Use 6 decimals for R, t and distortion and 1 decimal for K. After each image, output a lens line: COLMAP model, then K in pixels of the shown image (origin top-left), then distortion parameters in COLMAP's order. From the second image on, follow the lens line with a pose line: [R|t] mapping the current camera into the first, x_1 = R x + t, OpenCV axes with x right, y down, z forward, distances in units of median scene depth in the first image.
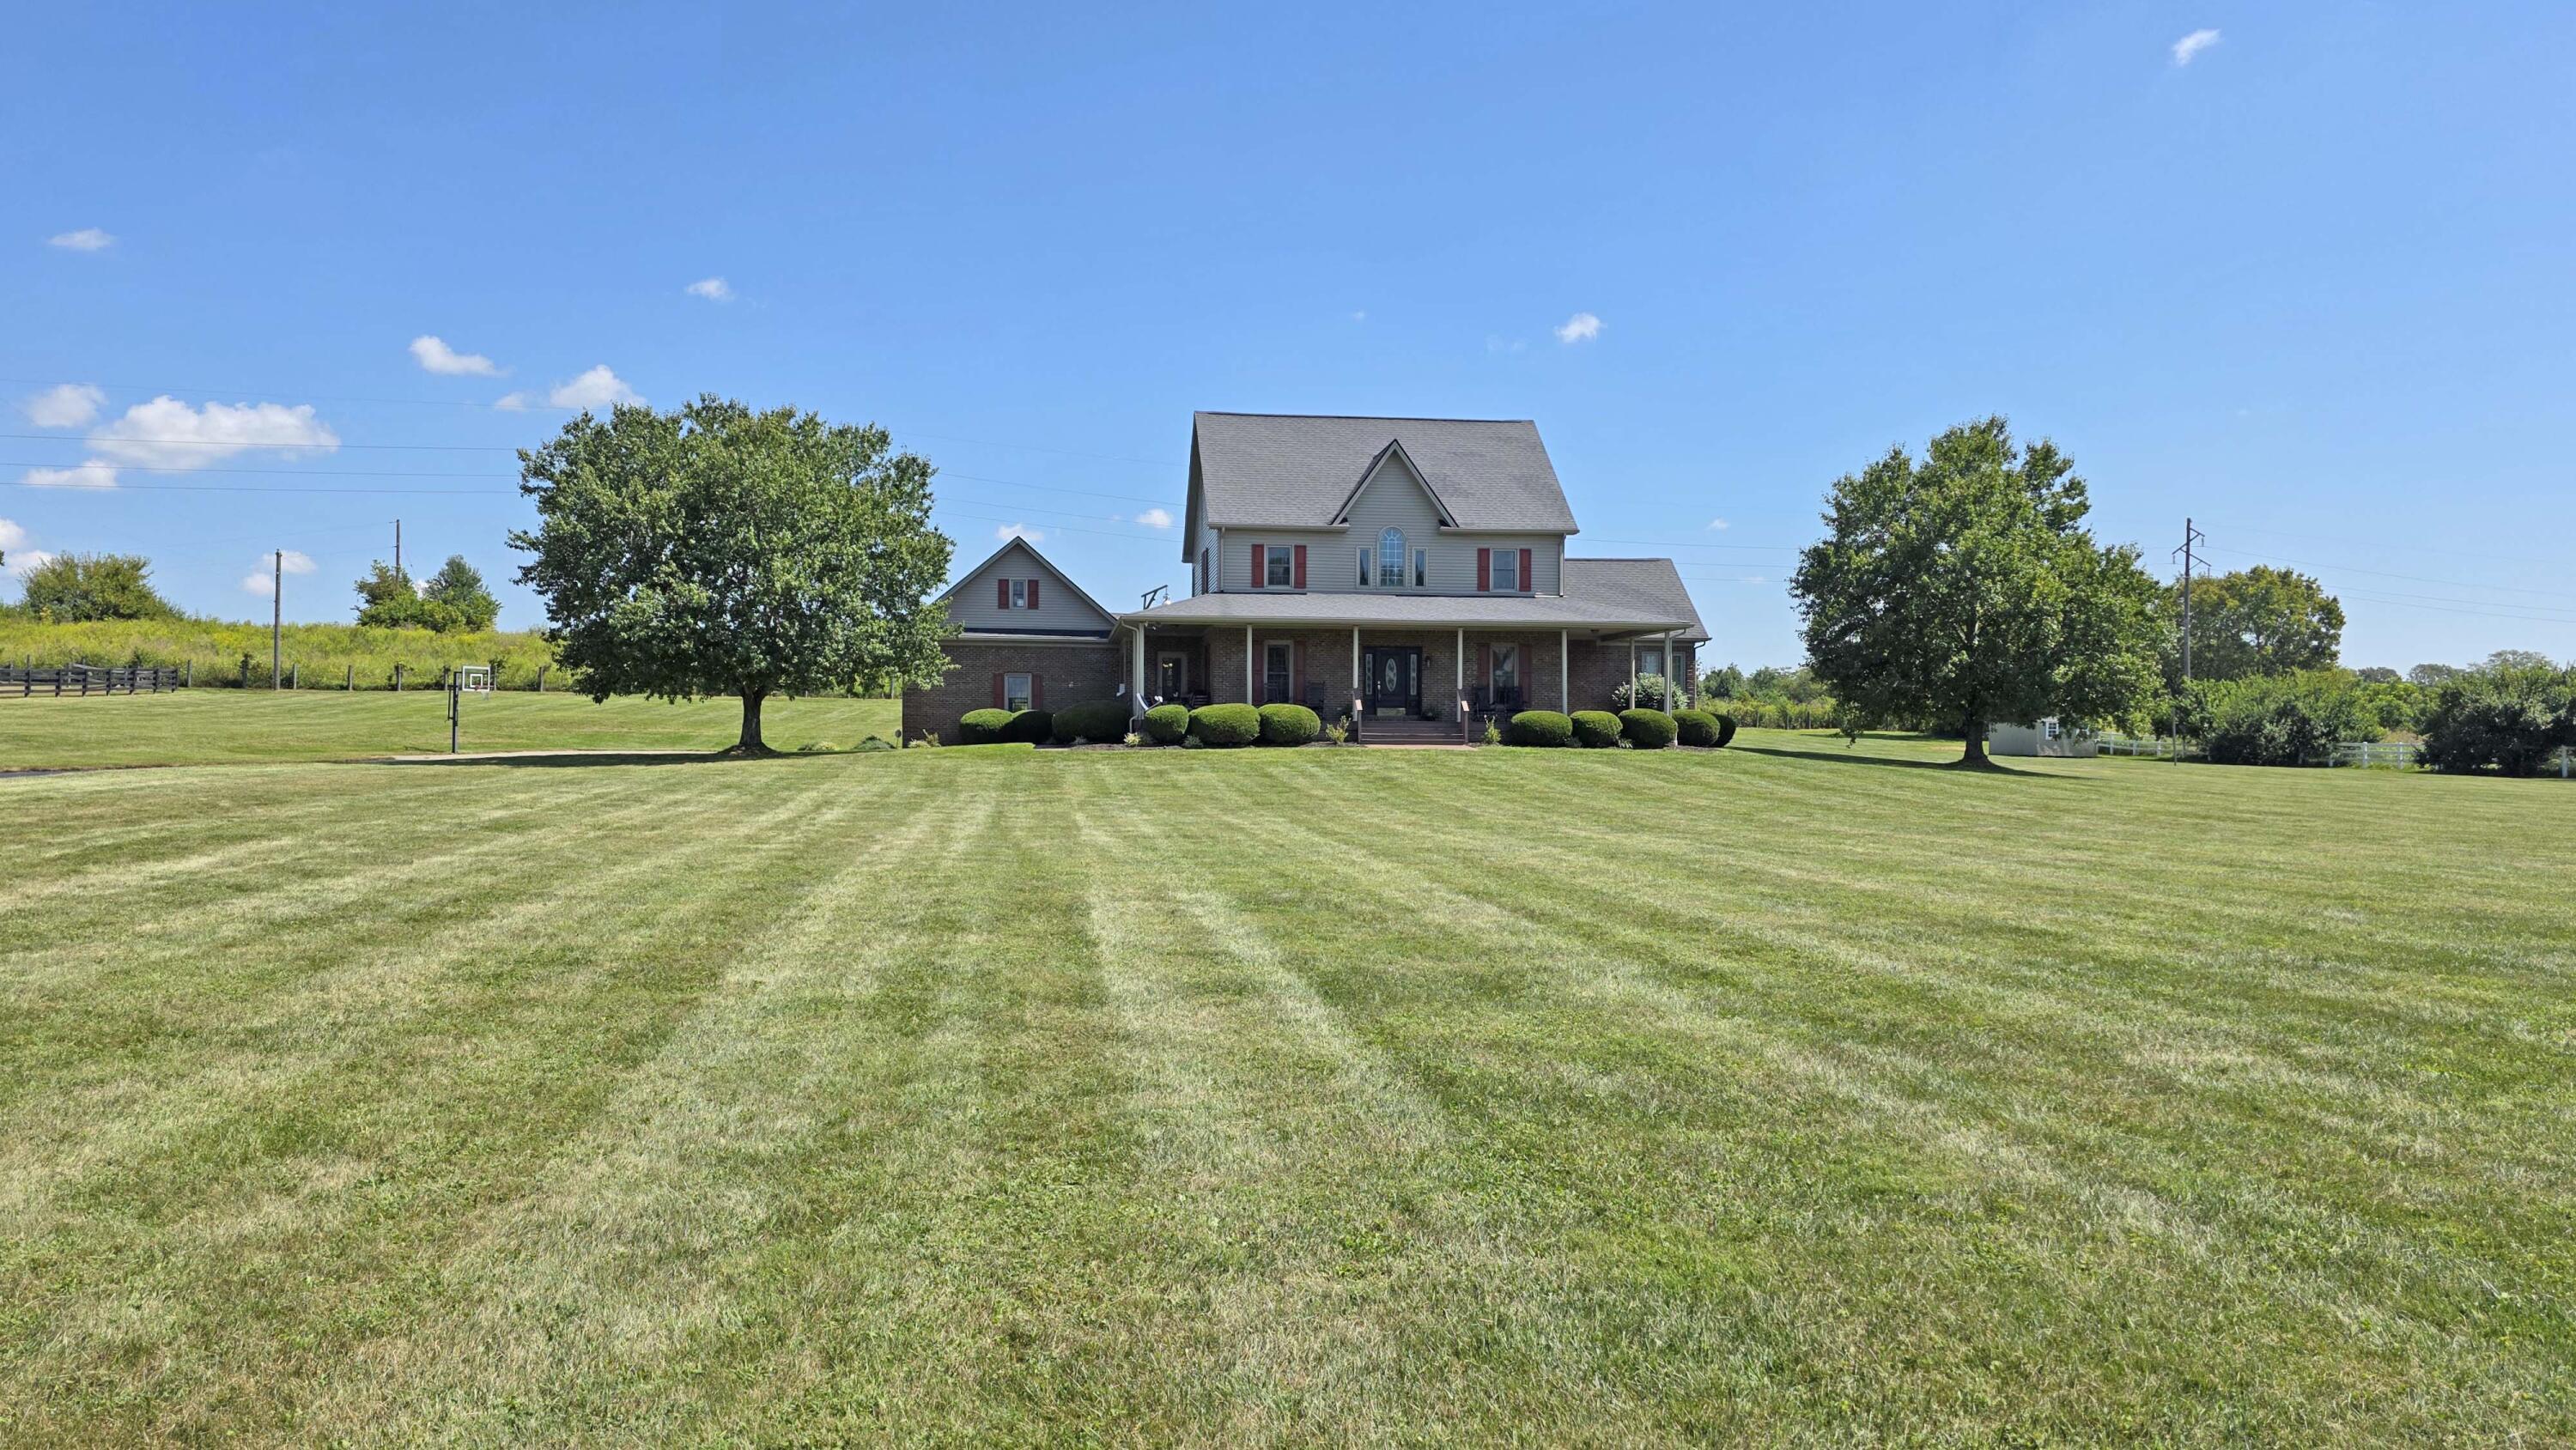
lens RADIAL K [[1763.0, 0, 1277.9], [0, 1763.0, 715.2], [0, 0, 1]] dist [0.048288, -0.015835]
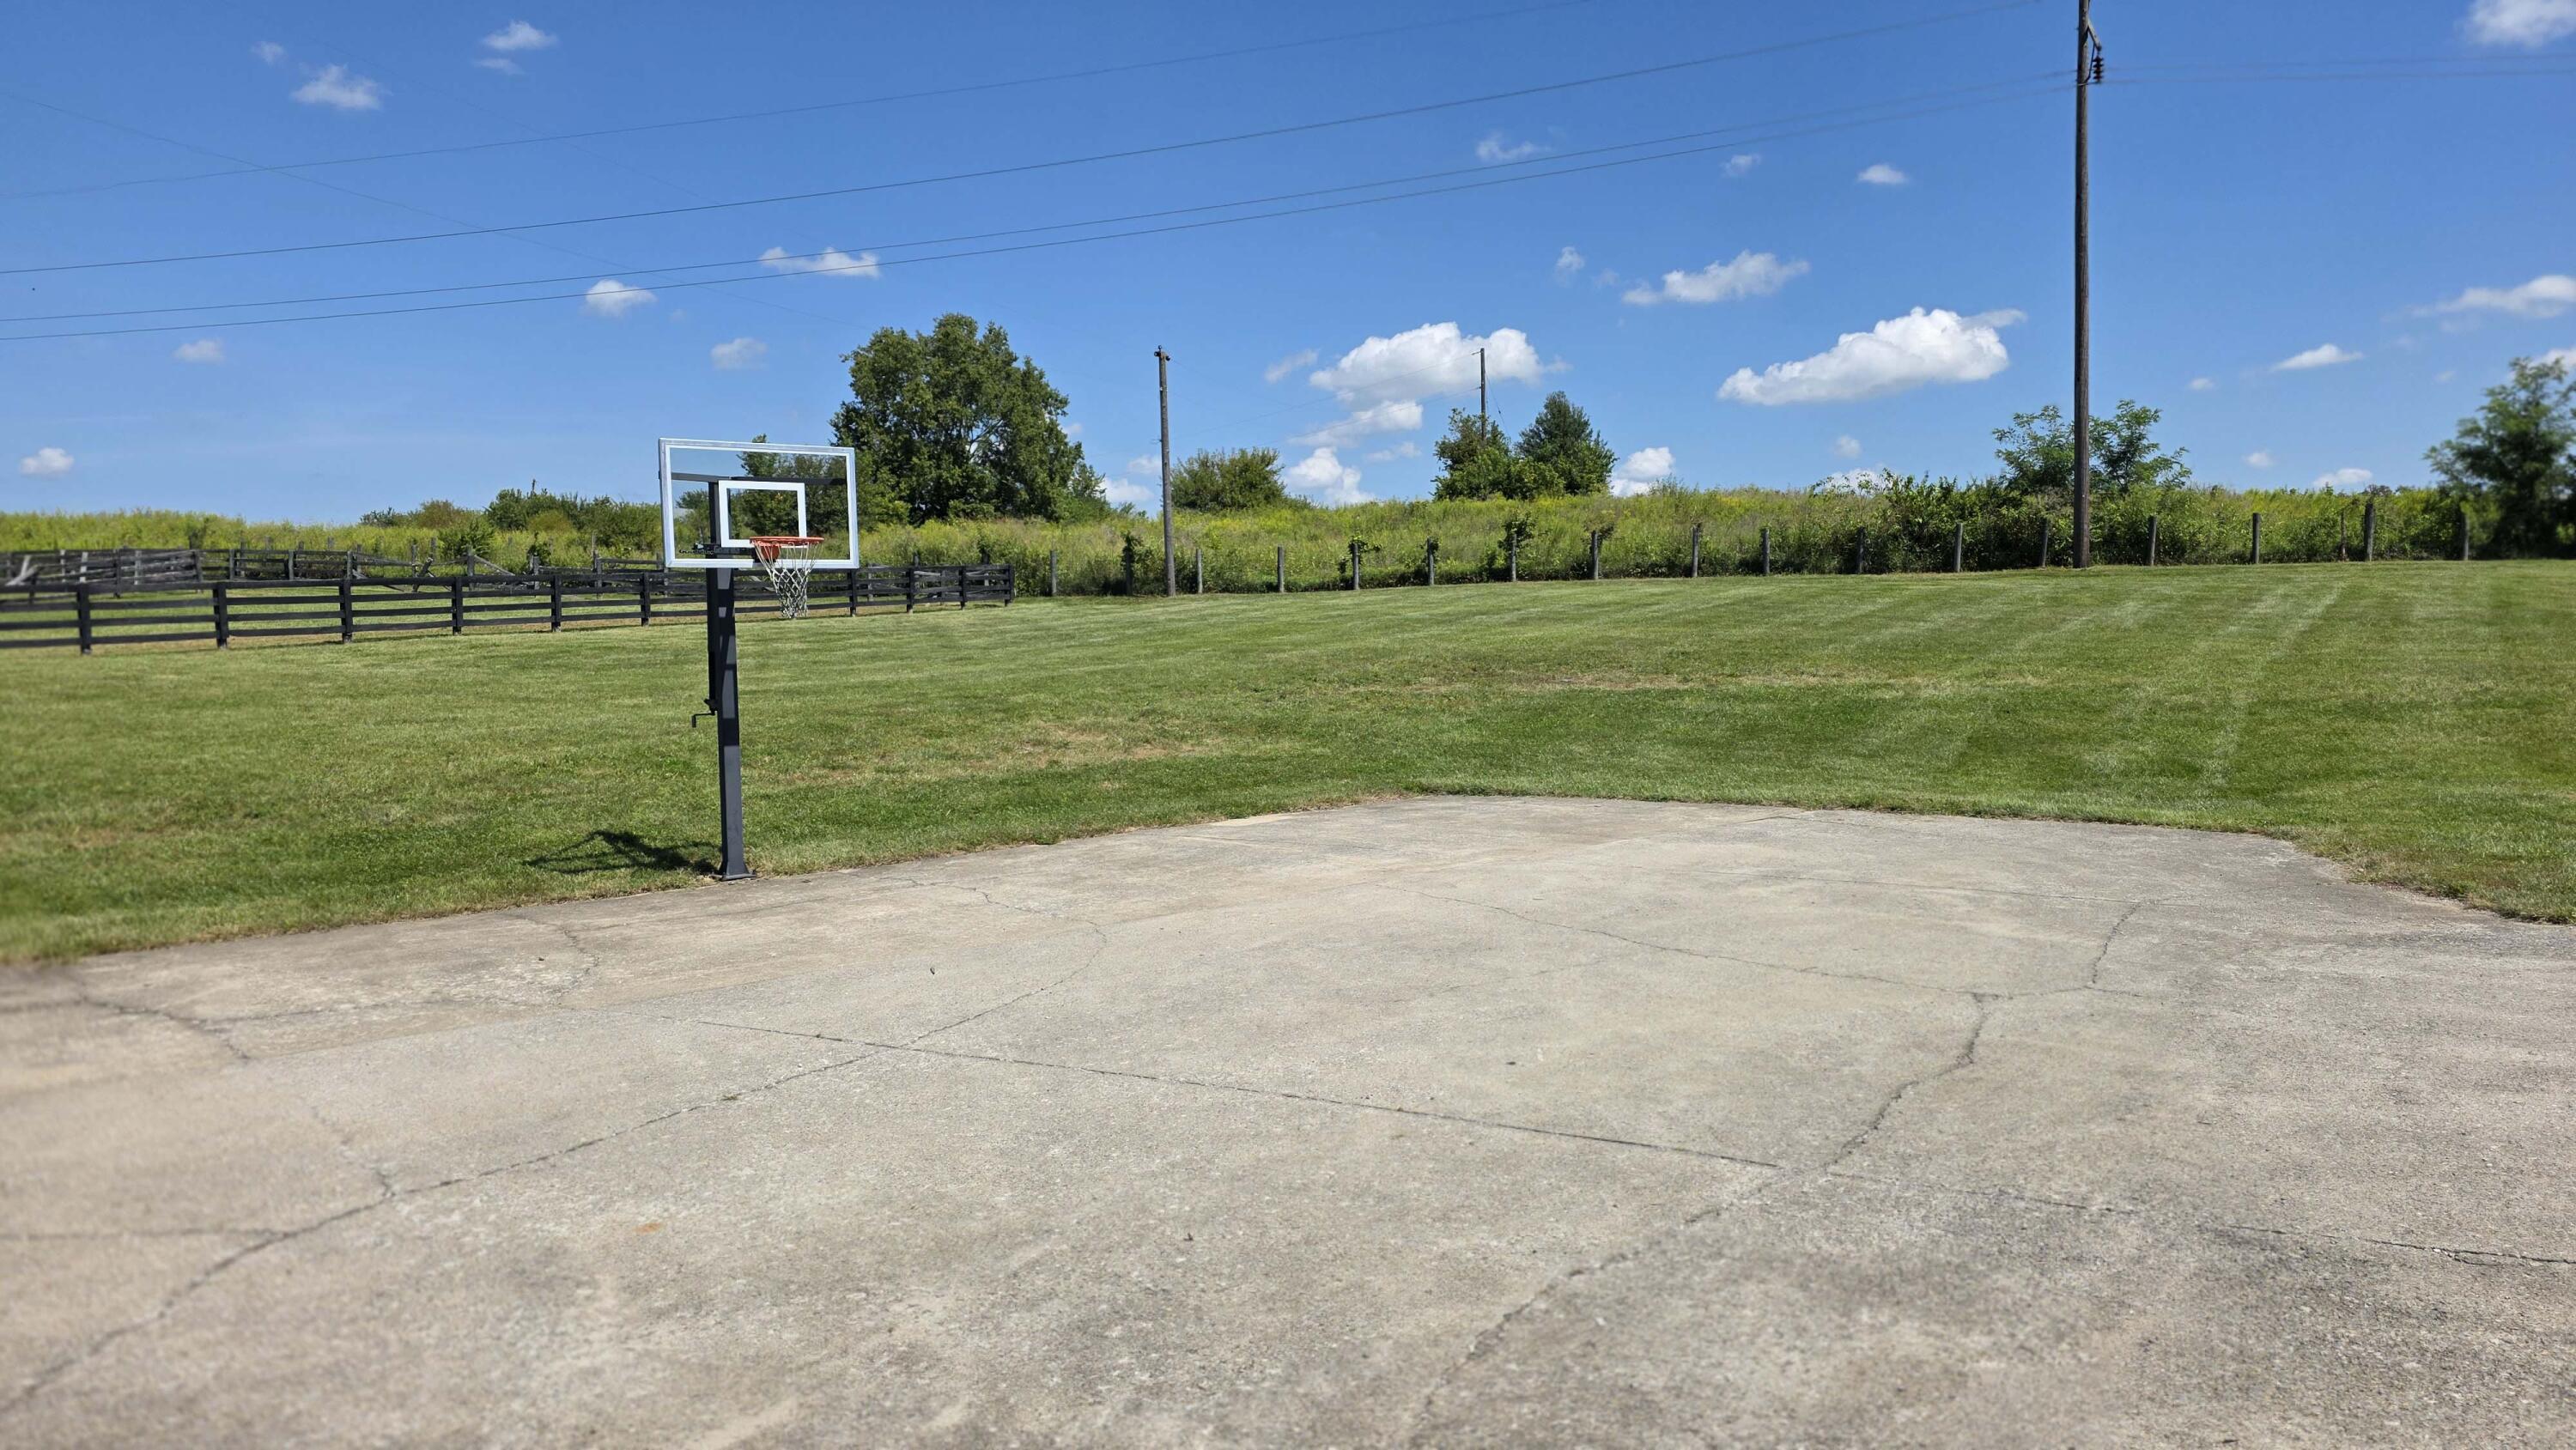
lens RADIAL K [[1763.0, 0, 1276.6], [0, 1763.0, 714.5], [0, 0, 1]] dist [0.048288, -0.015835]
pose [[0.788710, 0.004267, -0.614751, -0.340049], [0.034042, 0.998139, 0.050602, -0.006269], [0.613822, -0.060838, 0.787096, 1.060742]]
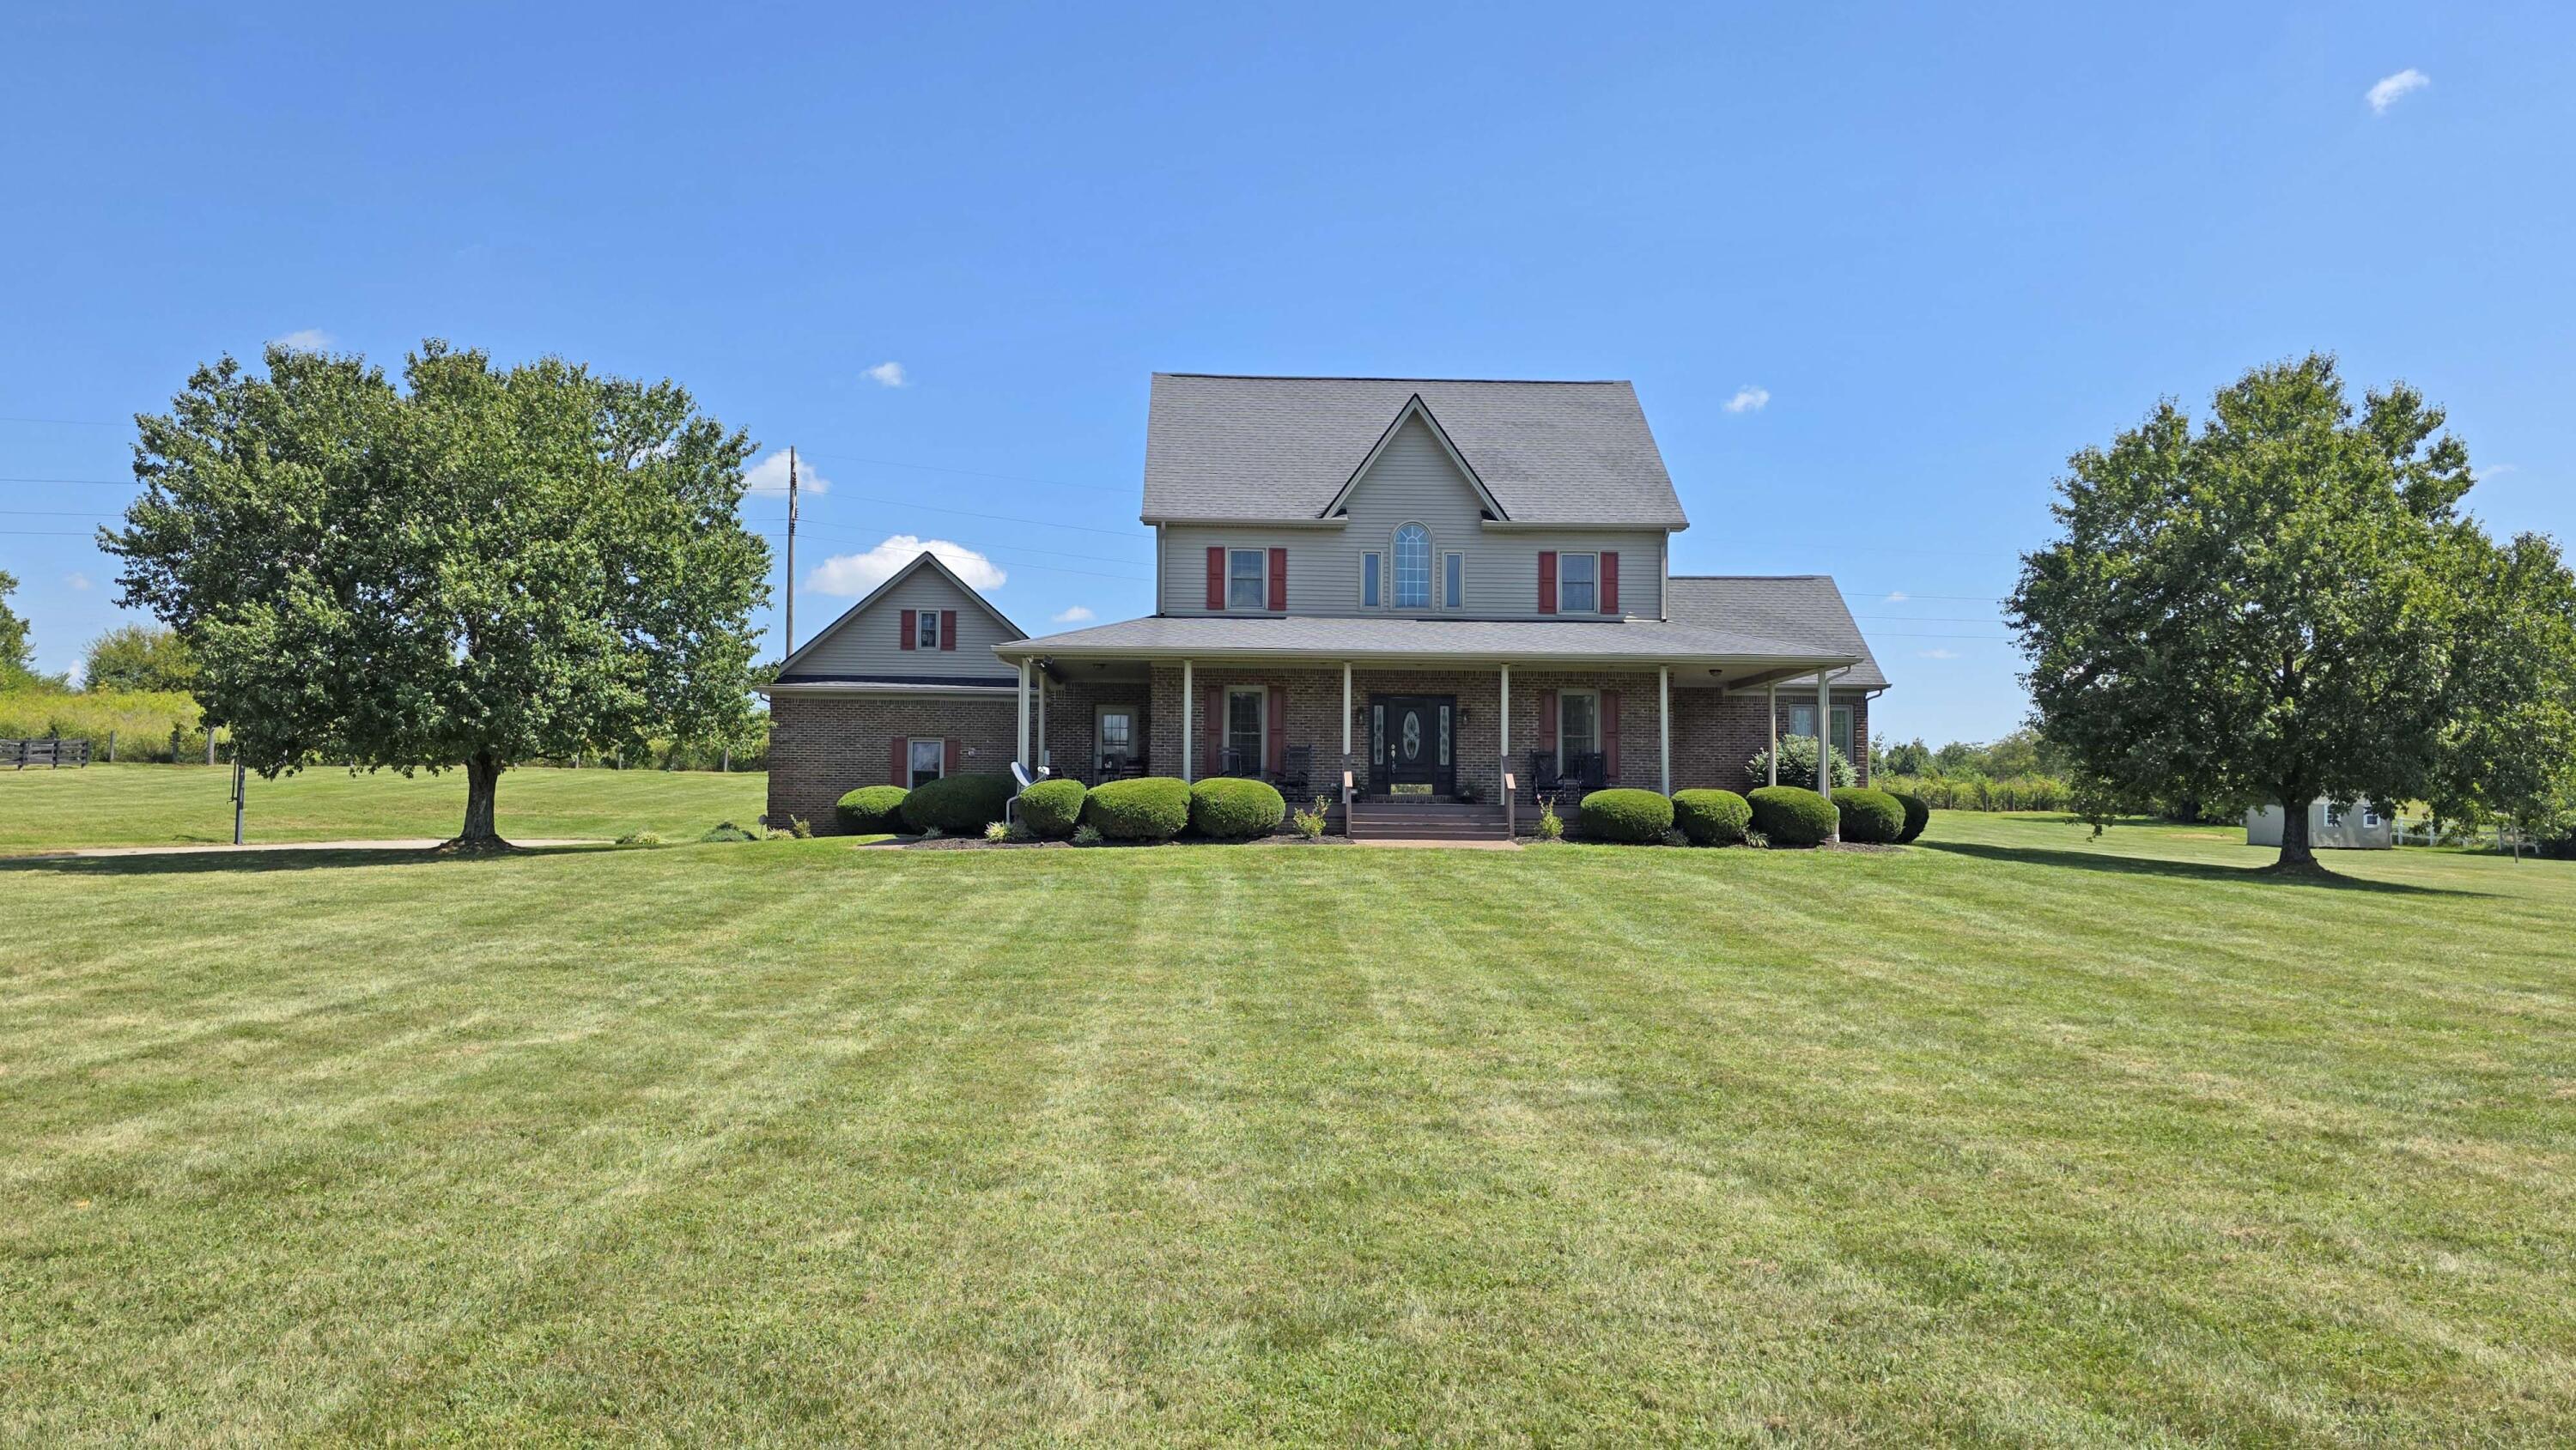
lens RADIAL K [[1763.0, 0, 1310.1], [0, 1763.0, 713.6], [0, 0, 1]] dist [0.048288, -0.015835]
pose [[0.997169, -0.002690, -0.075140, 0.075906], [-0.000650, 0.999015, -0.044380, -0.001275], [0.075185, 0.044303, 0.996185, 0.312638]]
